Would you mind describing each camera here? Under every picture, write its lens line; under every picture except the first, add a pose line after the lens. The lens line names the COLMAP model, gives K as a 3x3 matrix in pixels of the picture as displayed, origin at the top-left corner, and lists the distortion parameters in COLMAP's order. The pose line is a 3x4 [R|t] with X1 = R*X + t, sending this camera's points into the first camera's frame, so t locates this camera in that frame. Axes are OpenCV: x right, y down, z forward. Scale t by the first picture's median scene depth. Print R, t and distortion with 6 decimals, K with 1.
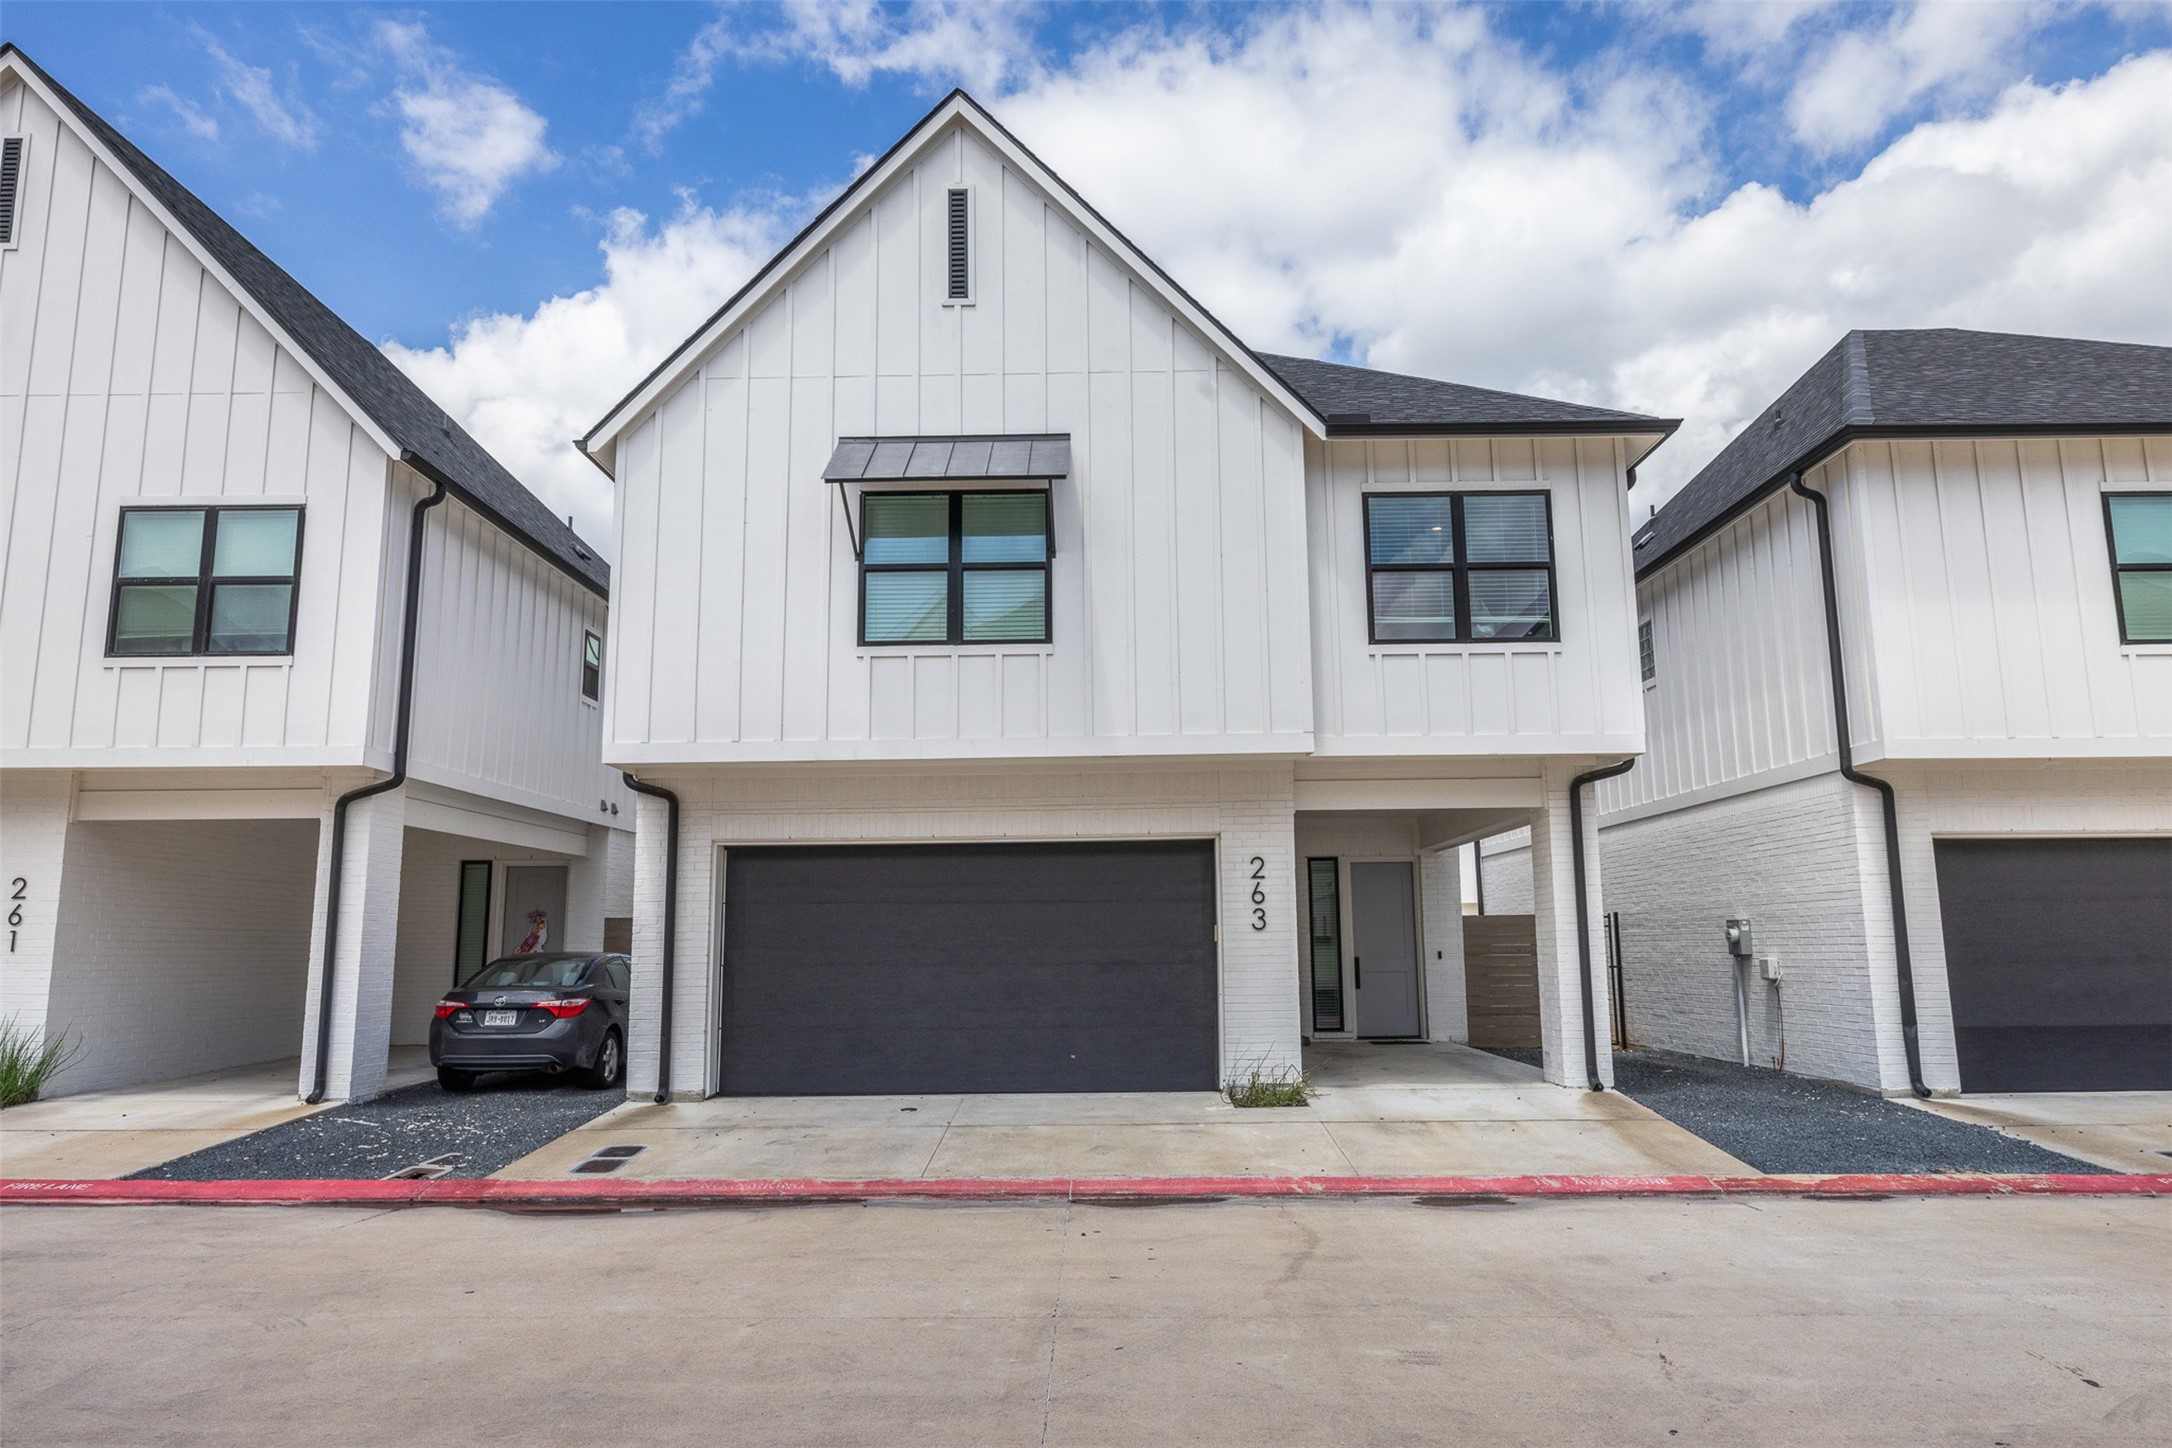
lens RADIAL K [[1421.3, 0, 1085.7], [0, 1421.3, 727.1], [0, 0, 1]] dist [-0.003648, -0.002080]
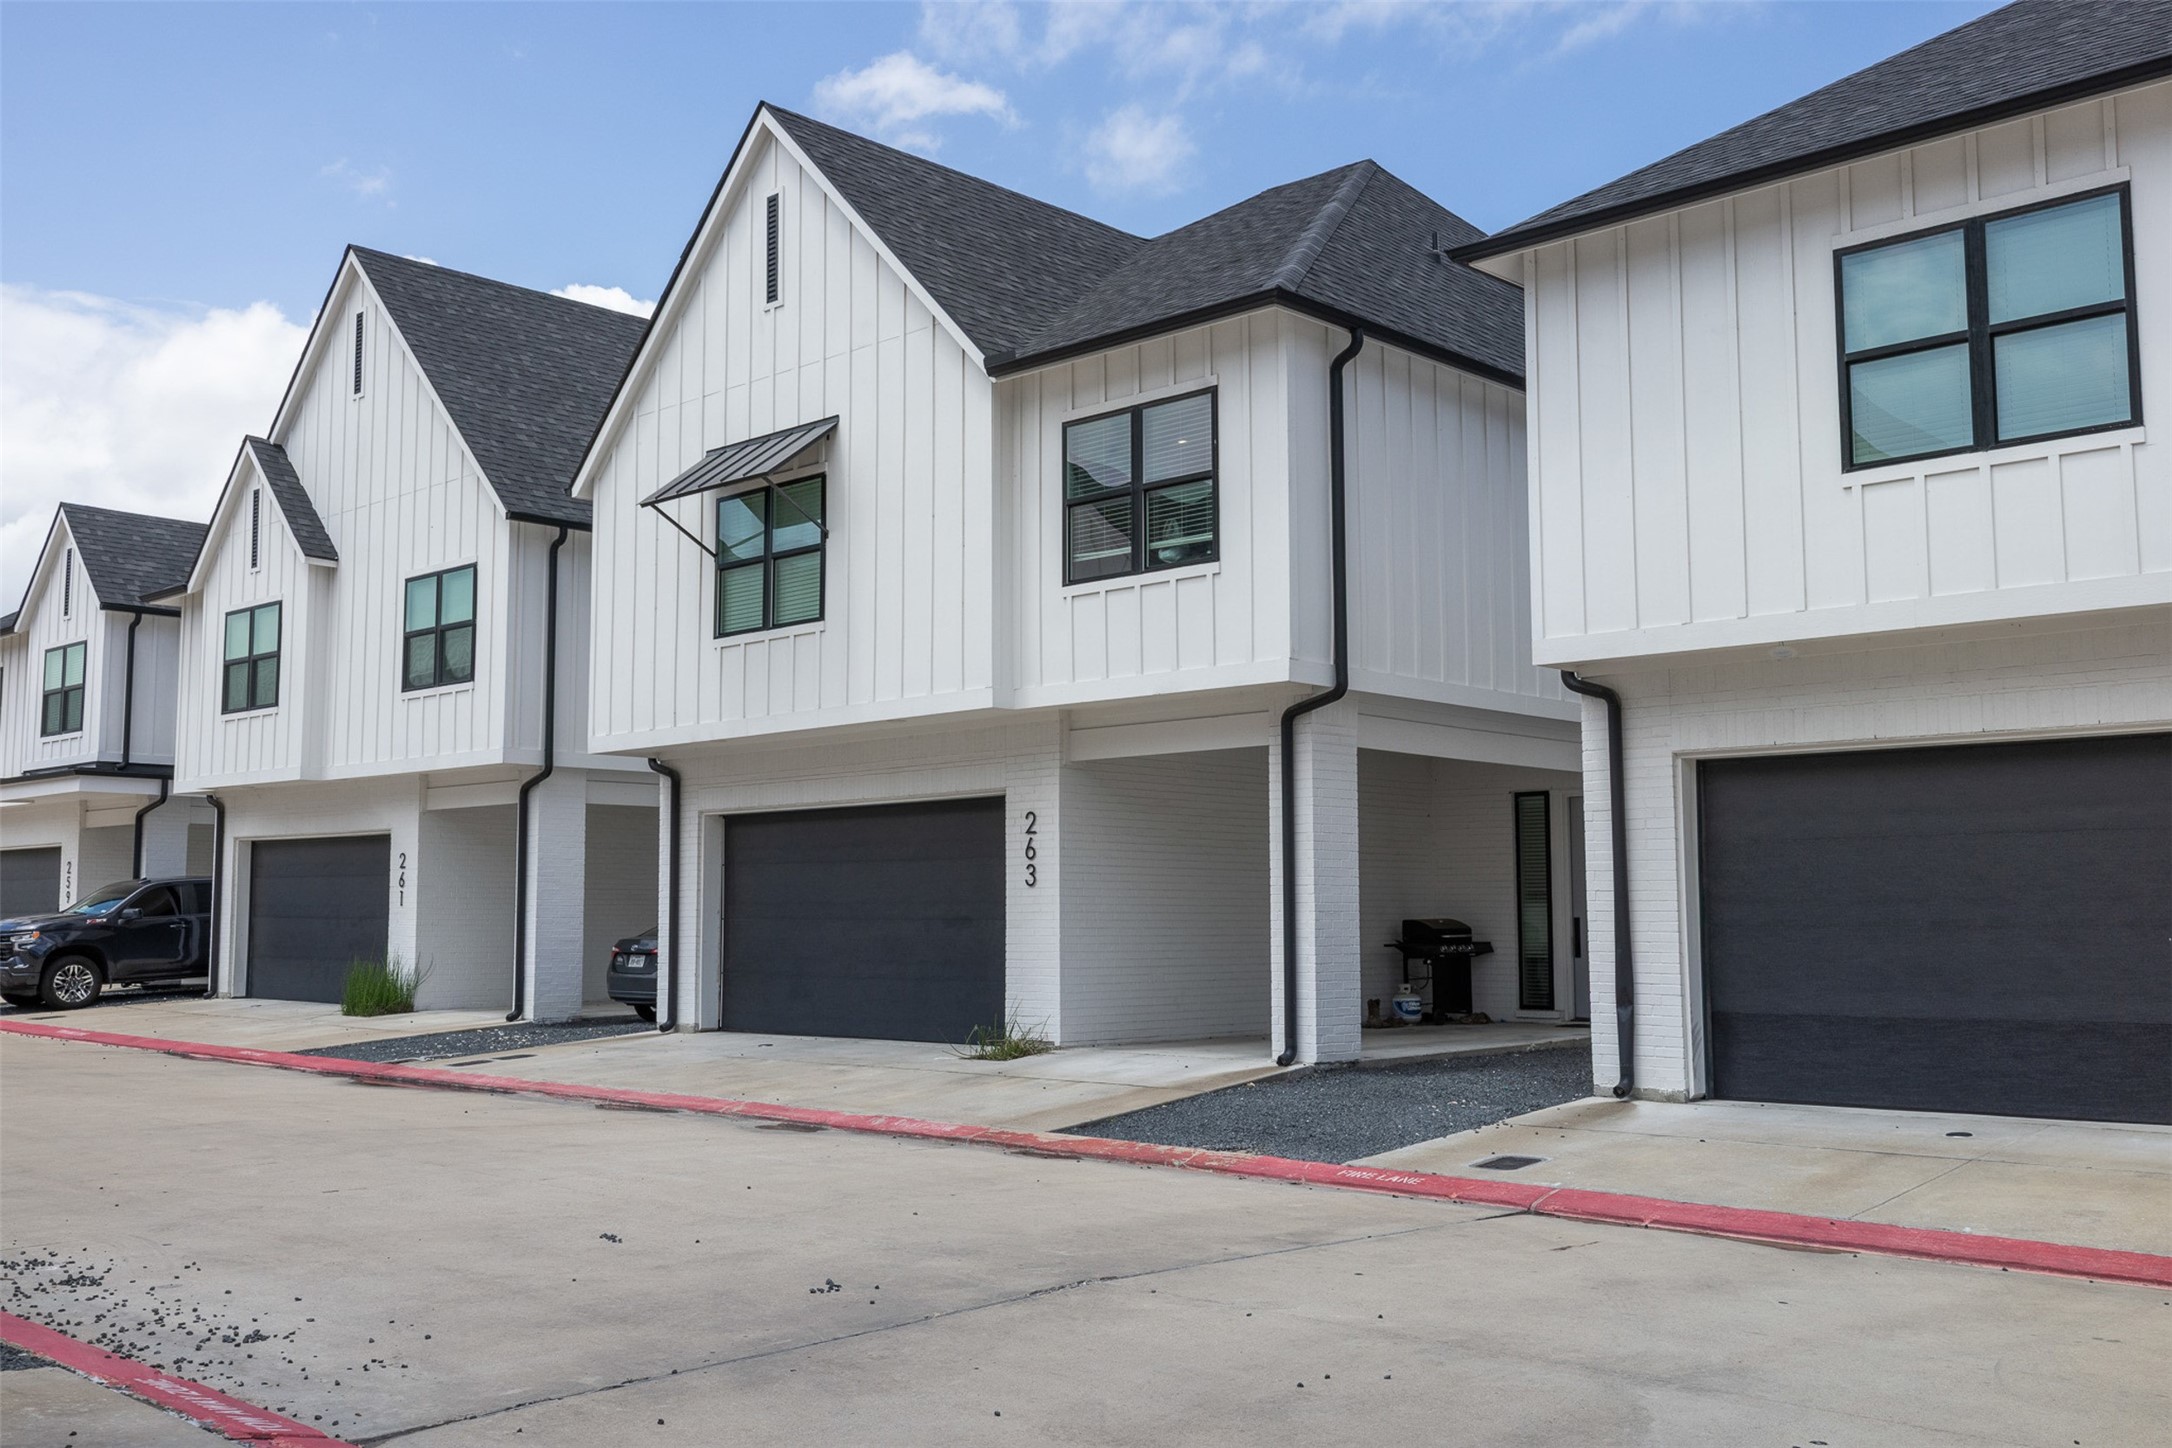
lens RADIAL K [[2053.7, 0, 1085.7], [0, 2053.7, 720.7], [0, 0, 1]] dist [-0.006791, 0.000000]
pose [[0.725627, -0.059880, -0.685477, 1.114639], [0.105774, 0.994073, 0.025132, -0.002107], [0.679909, -0.090742, 0.727660, 0.006149]]
